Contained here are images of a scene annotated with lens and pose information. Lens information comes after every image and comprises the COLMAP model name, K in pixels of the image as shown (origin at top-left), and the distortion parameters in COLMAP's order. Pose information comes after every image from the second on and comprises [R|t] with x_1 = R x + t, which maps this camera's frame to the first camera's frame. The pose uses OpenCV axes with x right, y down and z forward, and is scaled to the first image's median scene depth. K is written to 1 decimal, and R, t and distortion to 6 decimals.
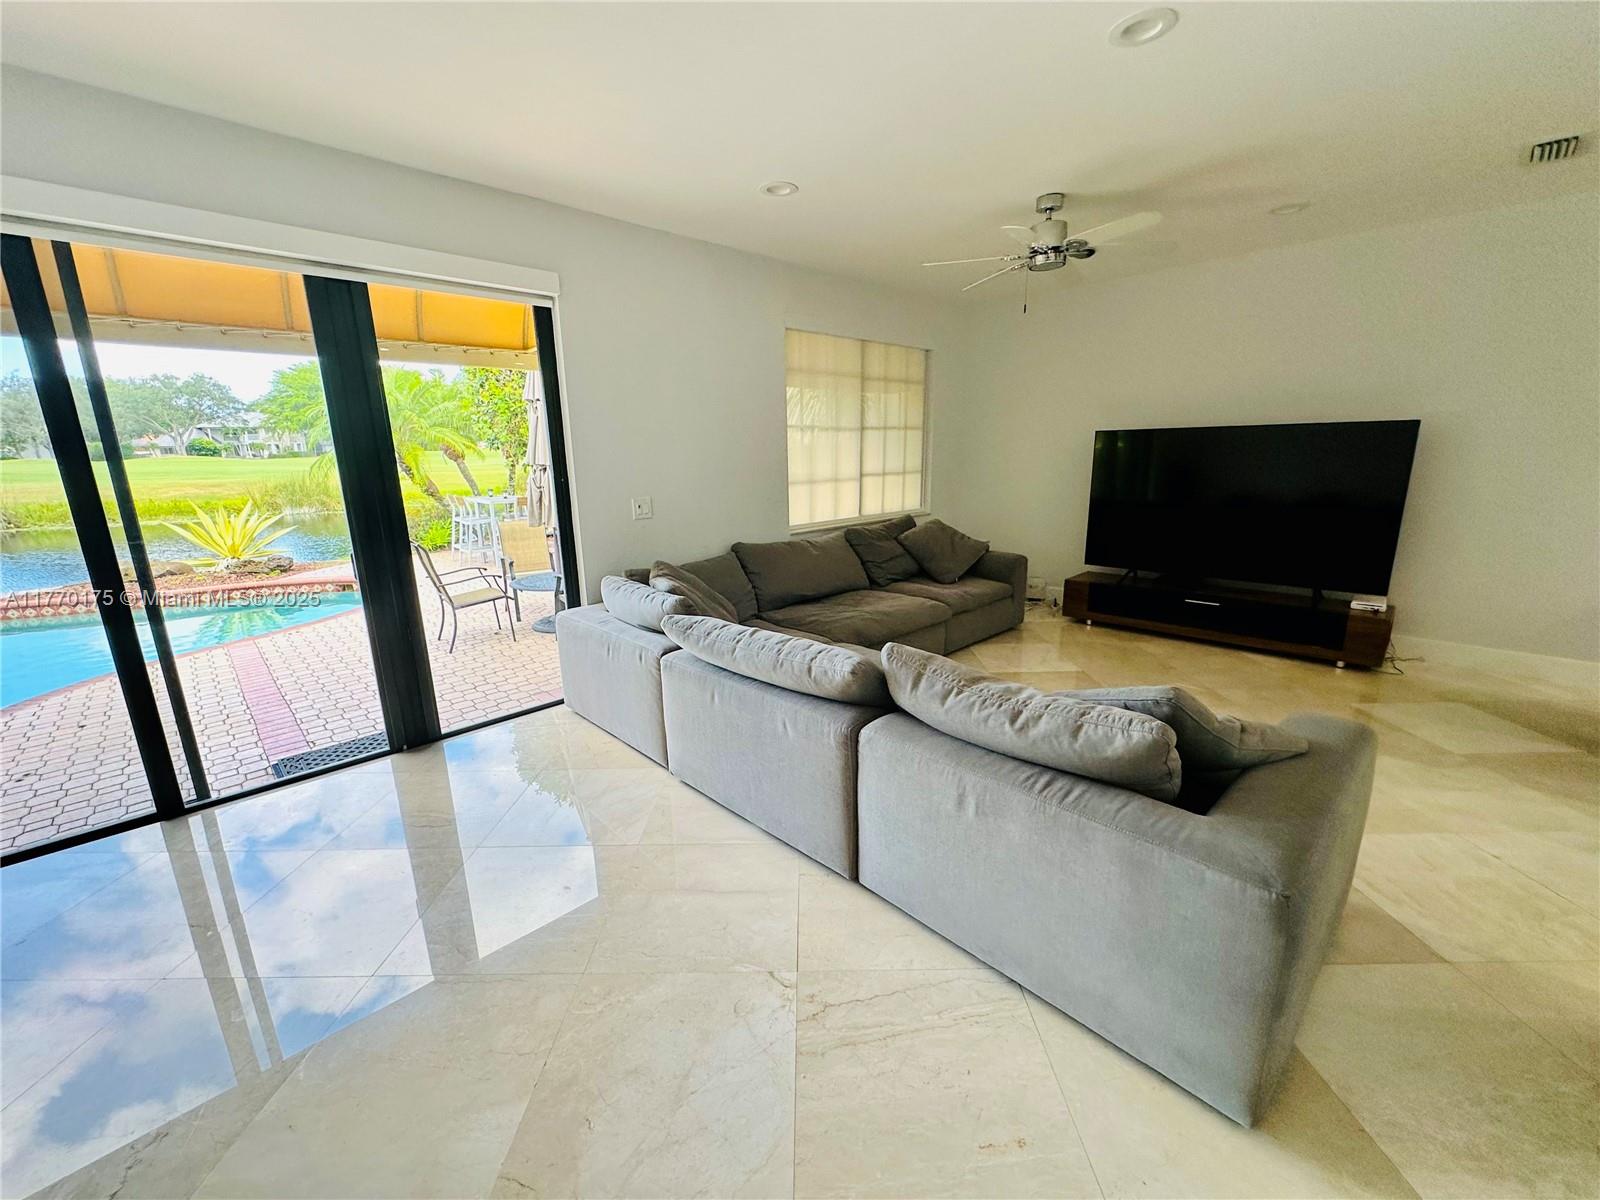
lens RADIAL K [[639.4, 0, 799.4], [0, 639.4, 600.5], [0, 0, 1]] dist [-0.003826, 0.000984]
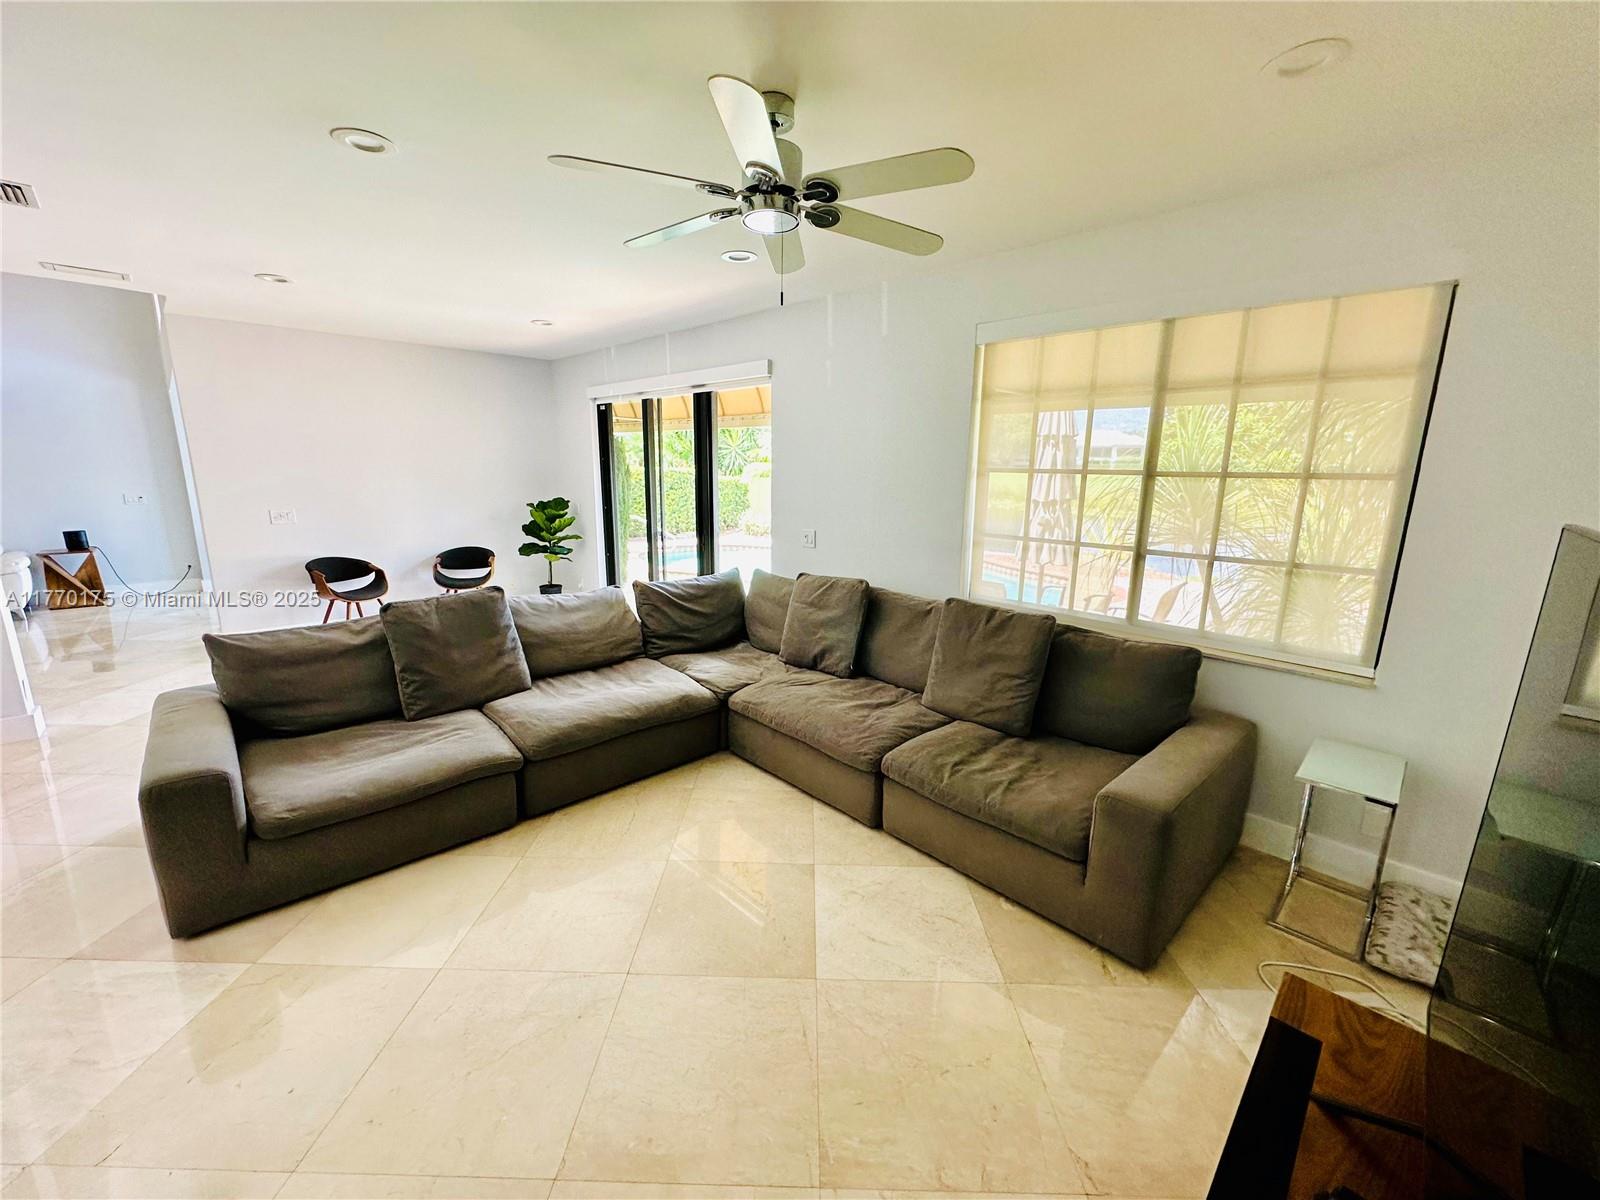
lens RADIAL K [[639.0, 0, 801.3], [0, 639.0, 602.2], [0, 0, 1]] dist [-0.003033, 0.000677]
pose [[-0.024234, 0.227305, -0.973522, 0.670607], [-0.242255, 0.943448, 0.226313, -0.216593], [0.969910, 0.241325, 0.032202, 0.719702]]
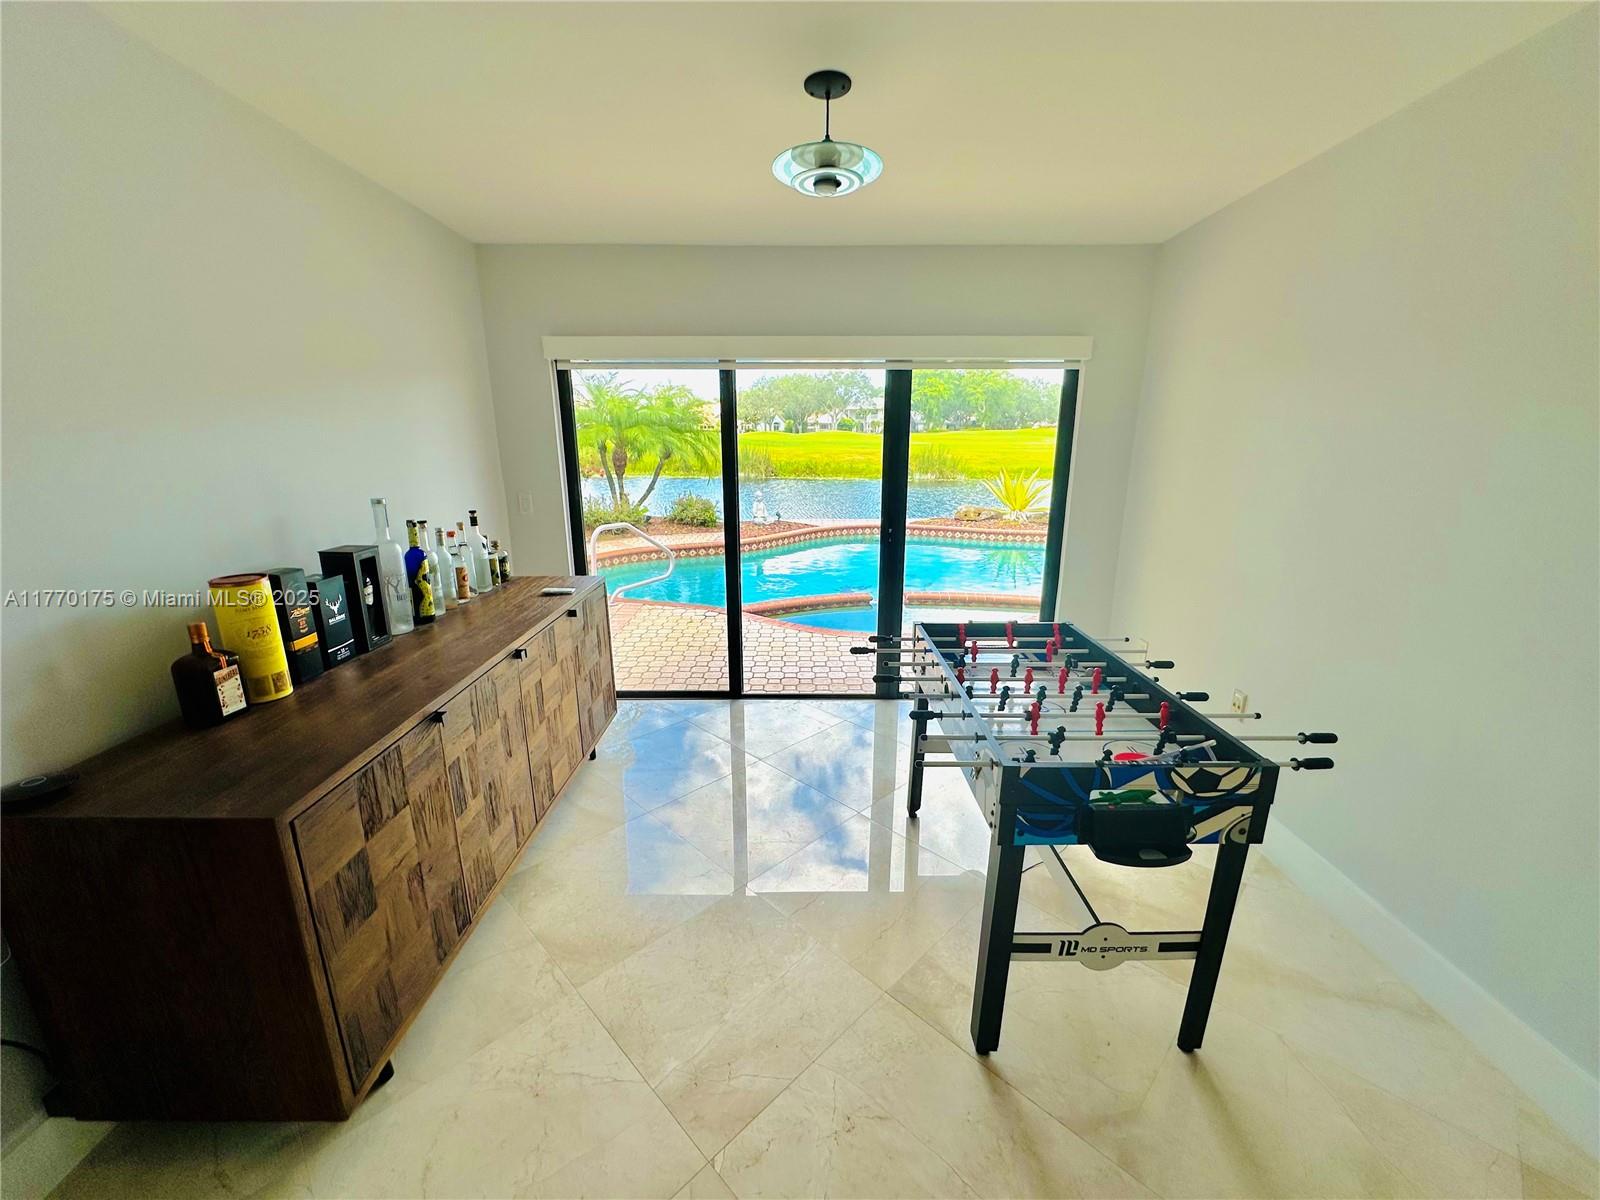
lens RADIAL K [[639.0, 0, 801.3], [0, 639.0, 602.2], [0, 0, 1]] dist [-0.003033, 0.000677]
pose [[0.713266, 0.194604, -0.673336, -0.543906], [-0.172437, 0.979876, 0.100536, 0.116176], [0.679351, 0.044399, 0.732469, -0.497948]]
